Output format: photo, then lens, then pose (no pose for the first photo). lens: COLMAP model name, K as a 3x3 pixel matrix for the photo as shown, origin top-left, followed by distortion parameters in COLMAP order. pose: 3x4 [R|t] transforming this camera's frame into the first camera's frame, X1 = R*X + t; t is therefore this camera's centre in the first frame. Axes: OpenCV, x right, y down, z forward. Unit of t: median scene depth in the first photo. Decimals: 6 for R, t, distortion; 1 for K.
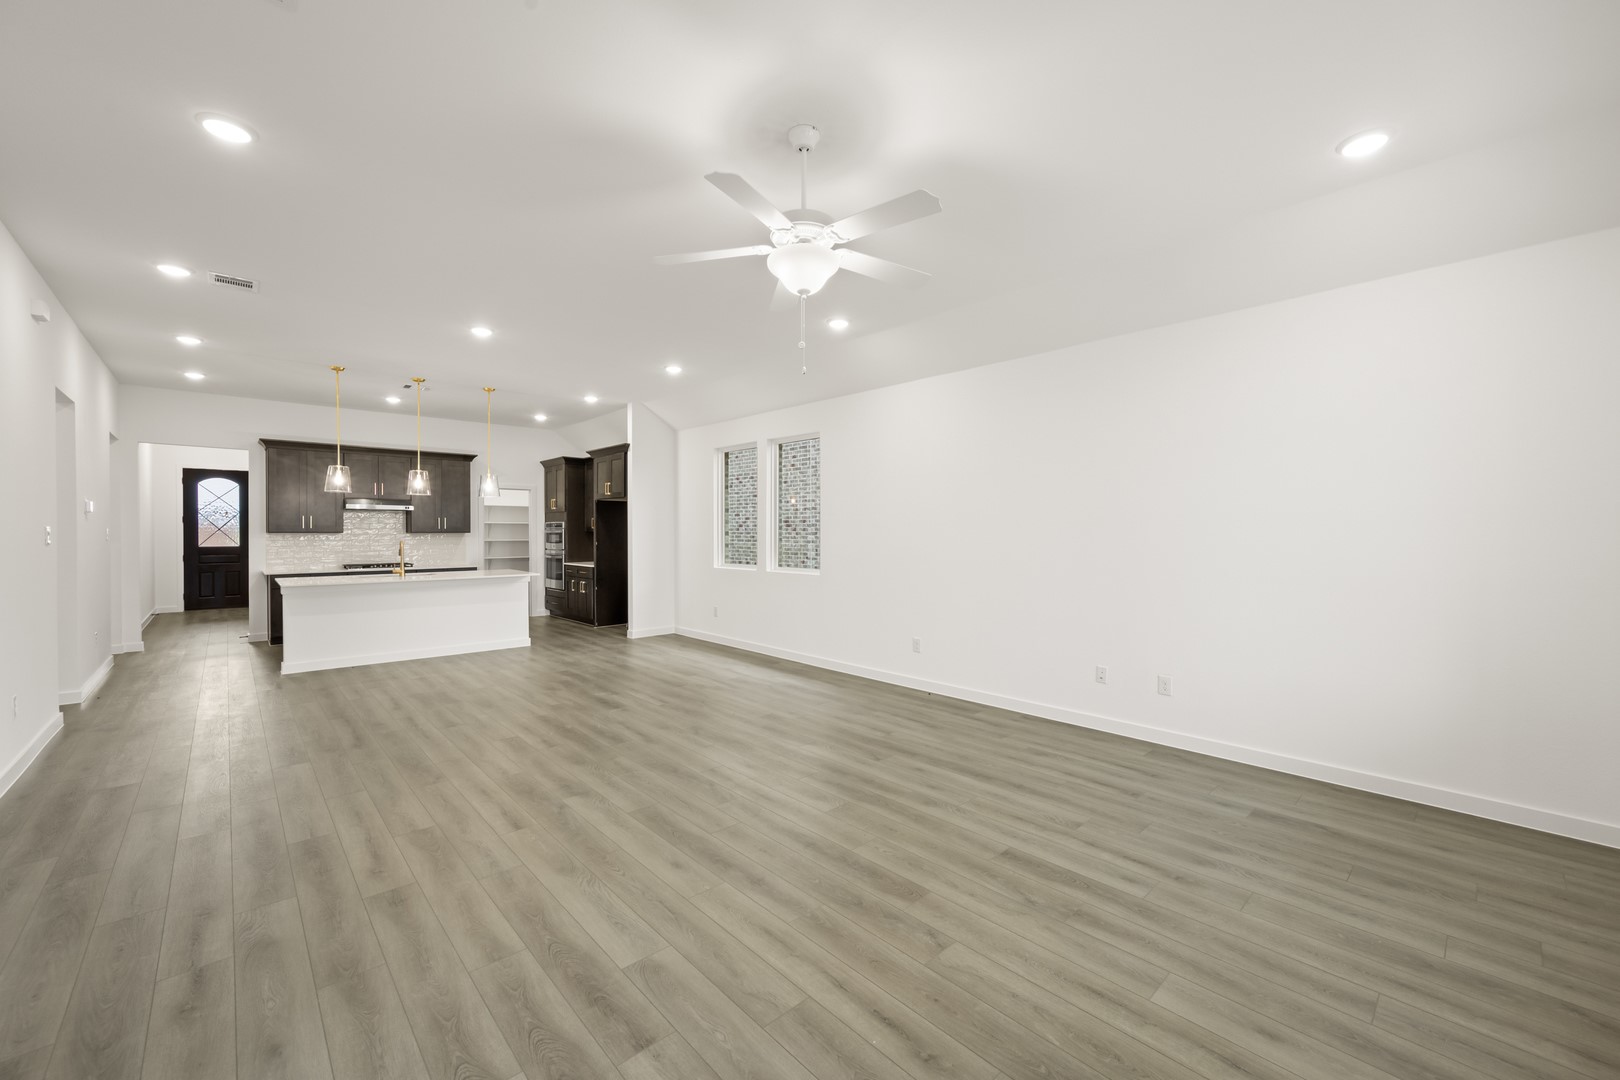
lens RADIAL K [[635.9, 0, 813.5], [0, 635.9, 536.9], [0, 0, 1]] dist [0.000352, -0.000395]
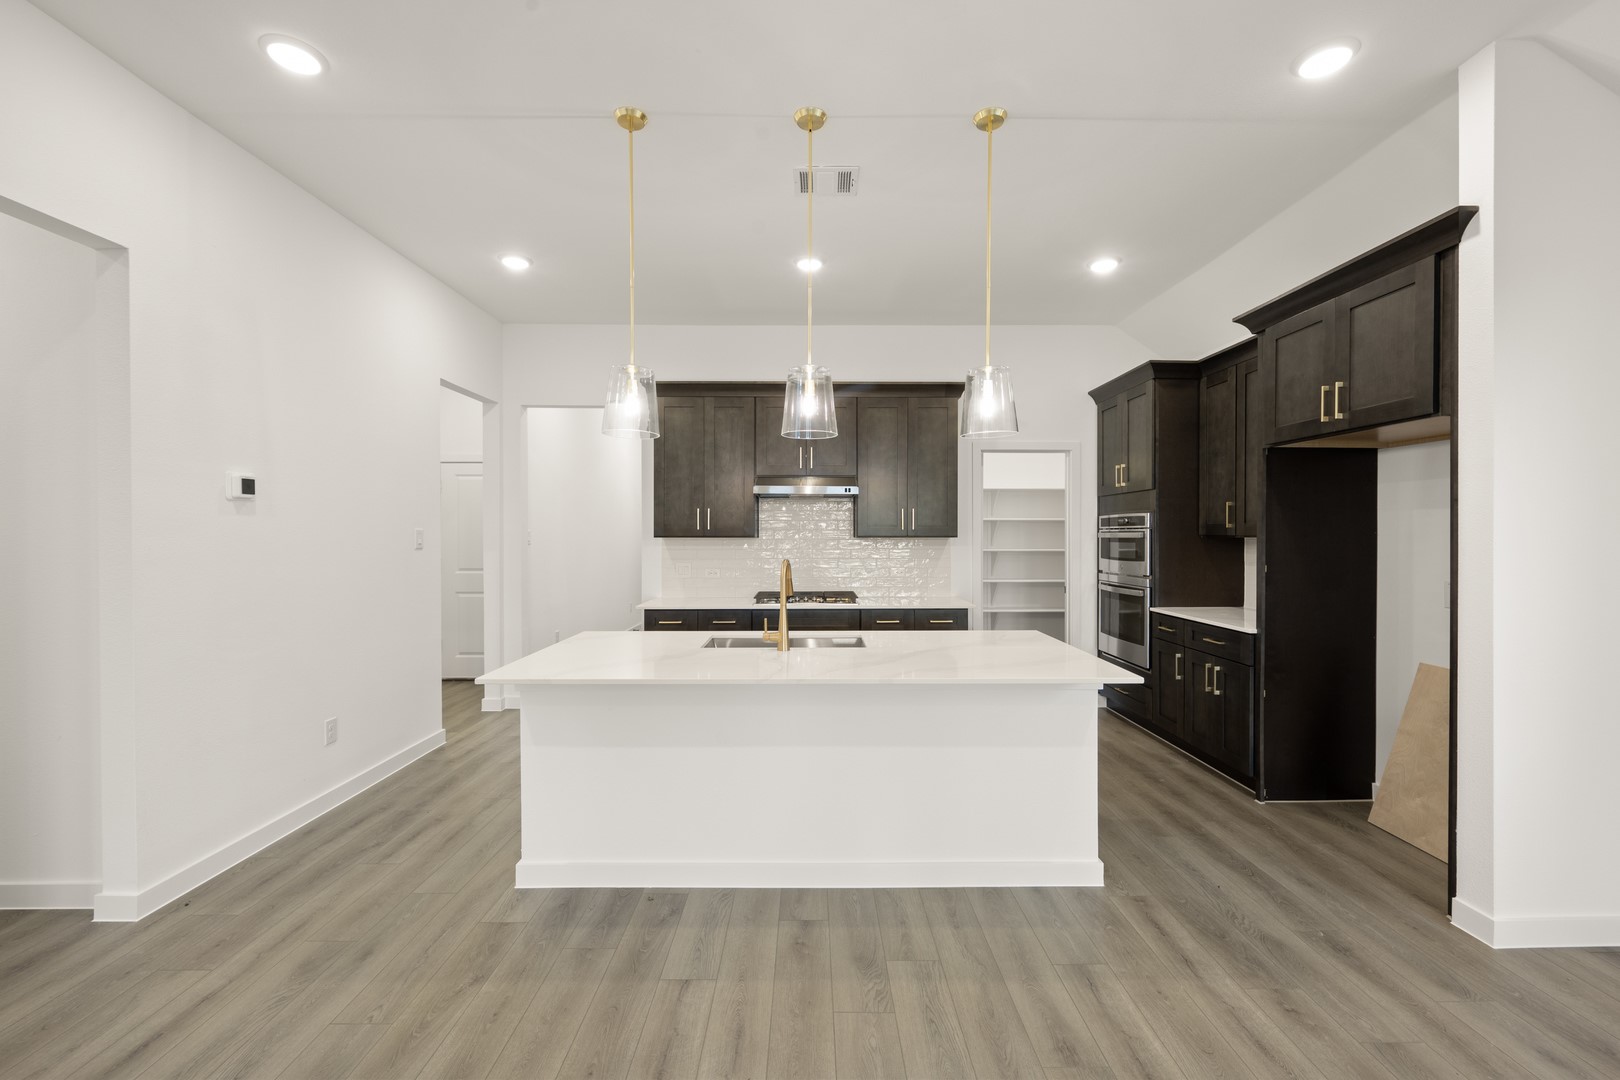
lens RADIAL K [[658.7, 0, 813.5], [0, 658.7, 539.4], [0, 0, 1]] dist [-0.002974, -0.000231]
pose [[0.737509, 0.005581, -0.675314, -0.302678], [-0.005549, 0.999982, 0.002204, -0.006538], [0.675314, 0.002122, 0.737527, 0.602313]]
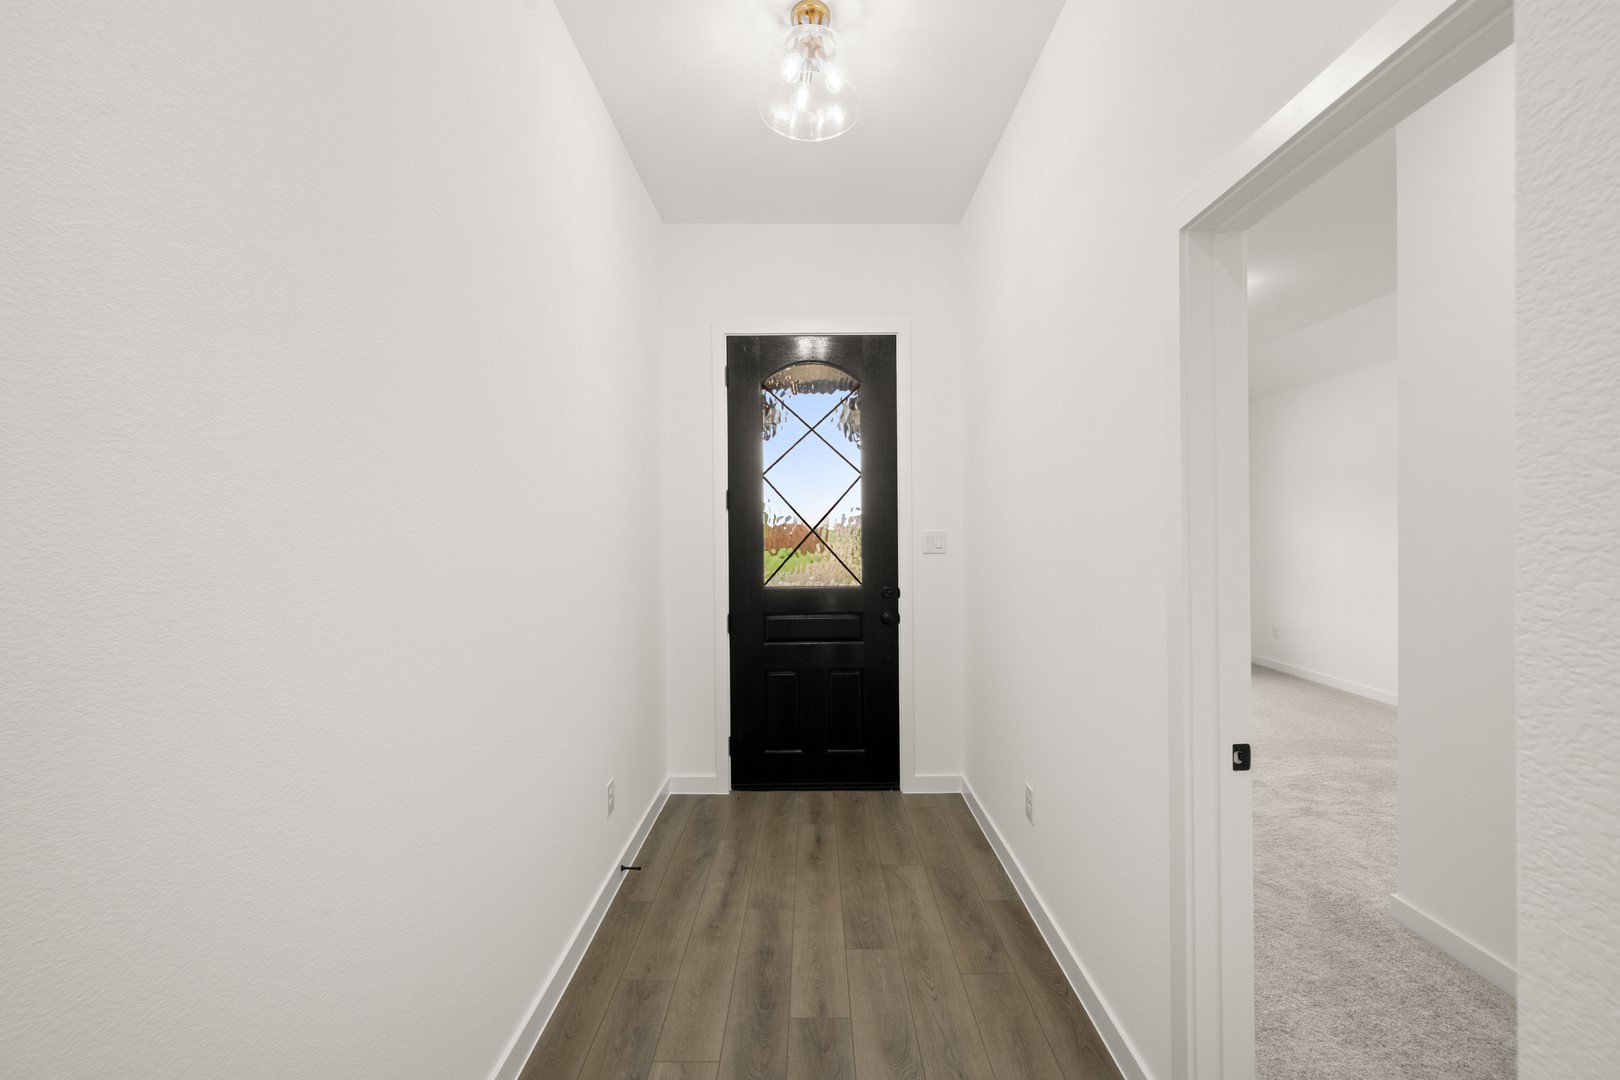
lens RADIAL K [[635.9, 0, 809.9], [0, 635.9, 535.2], [0, 0, 1]] dist [0.000352, -0.000395]
pose [[0.748610, -0.003129, -0.663003, -0.983768], [0.001209, 0.999994, -0.003355, -0.011619], [0.663010, 0.001710, 0.748609, 1.034254]]
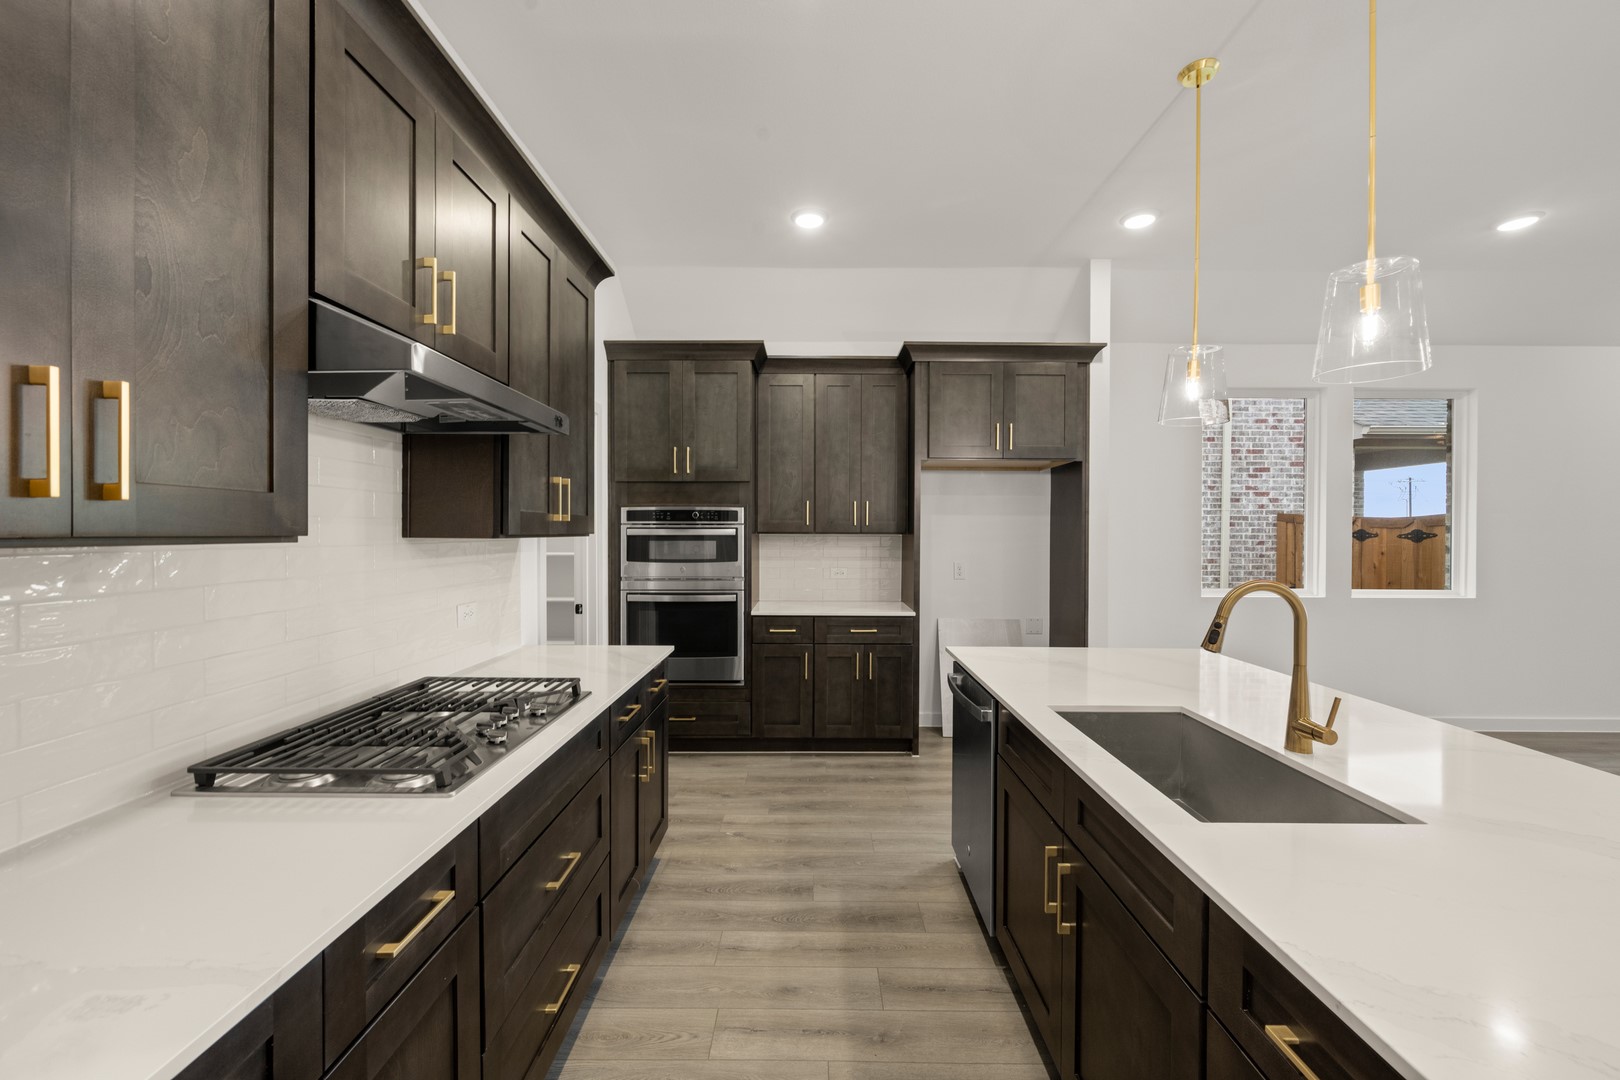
lens RADIAL K [[635.9, 0, 812.2], [0, 635.9, 536.5], [0, 0, 1]] dist [0.000352, -0.000395]
pose [[0.680693, -0.004185, 0.732557, -0.767445], [0.002997, 0.999991, 0.002928, -0.008225], [-0.732563, 0.000203, 0.680699, 0.825496]]
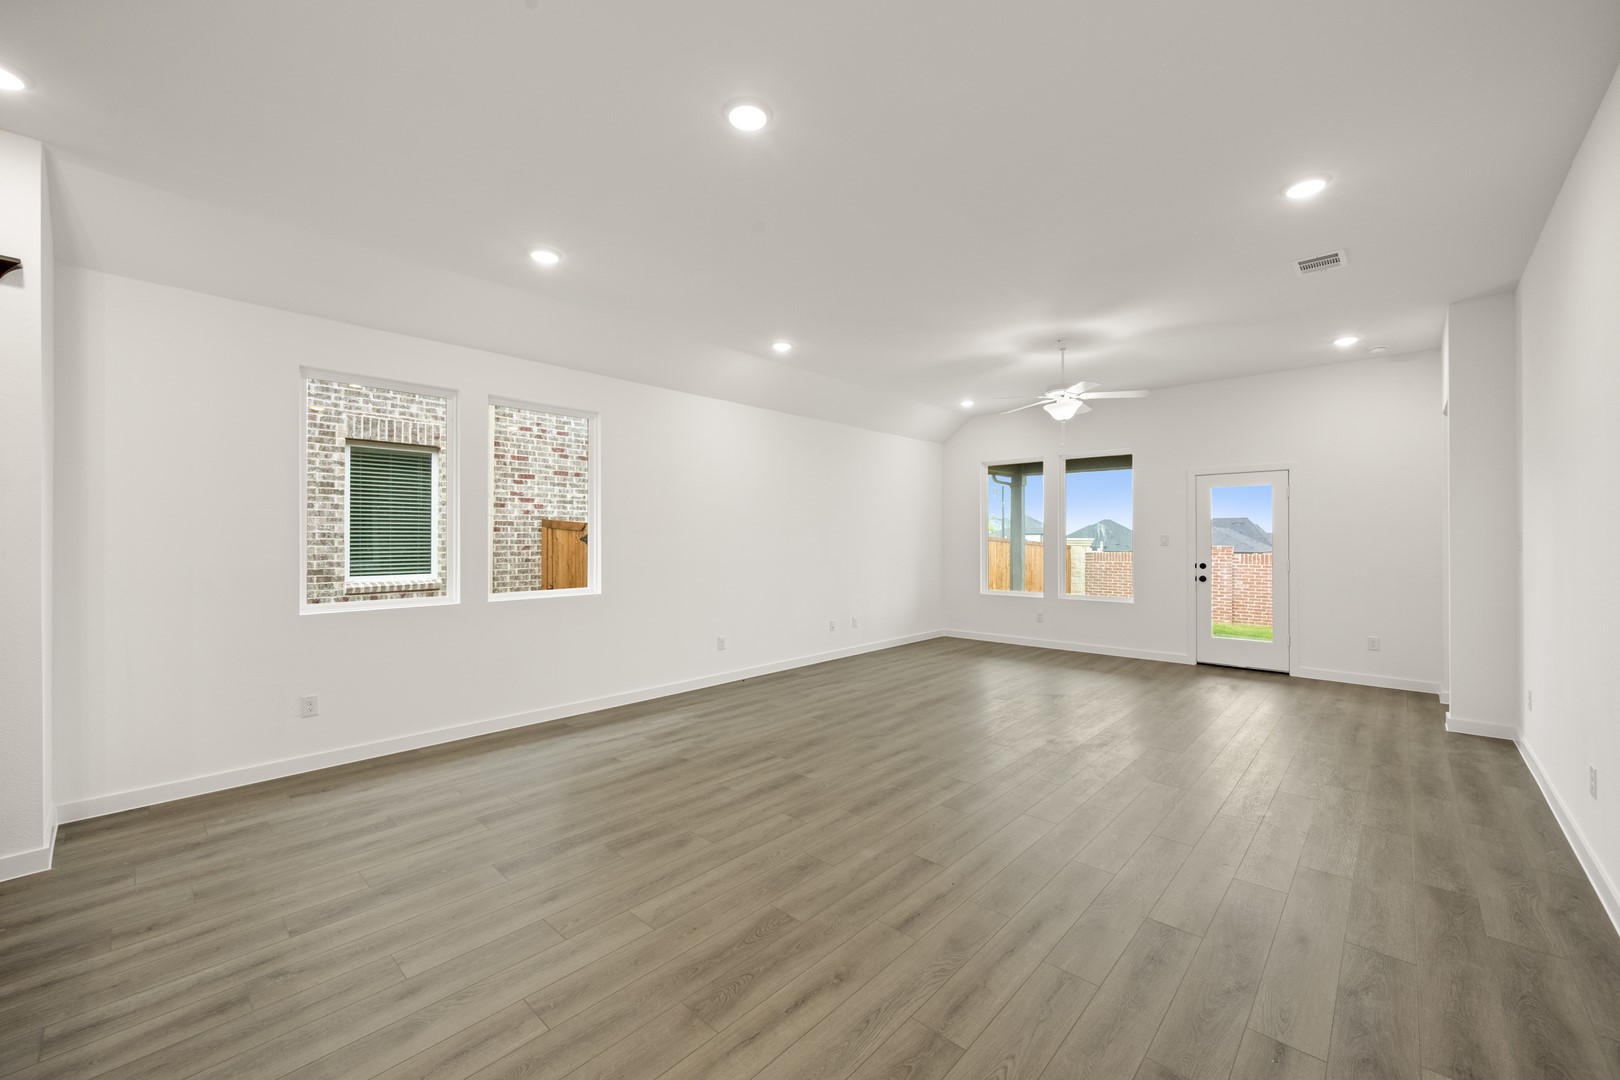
lens RADIAL K [[635.9, 0, 814.8], [0, 635.9, 535.8], [0, 0, 1]] dist [0.000352, -0.000395]
pose [[-0.078361, 0.002337, 0.996922, -0.626651], [0.010126, 0.999948, -0.001548, -0.005943], [-0.996874, 0.009974, -0.078380, 0.621691]]
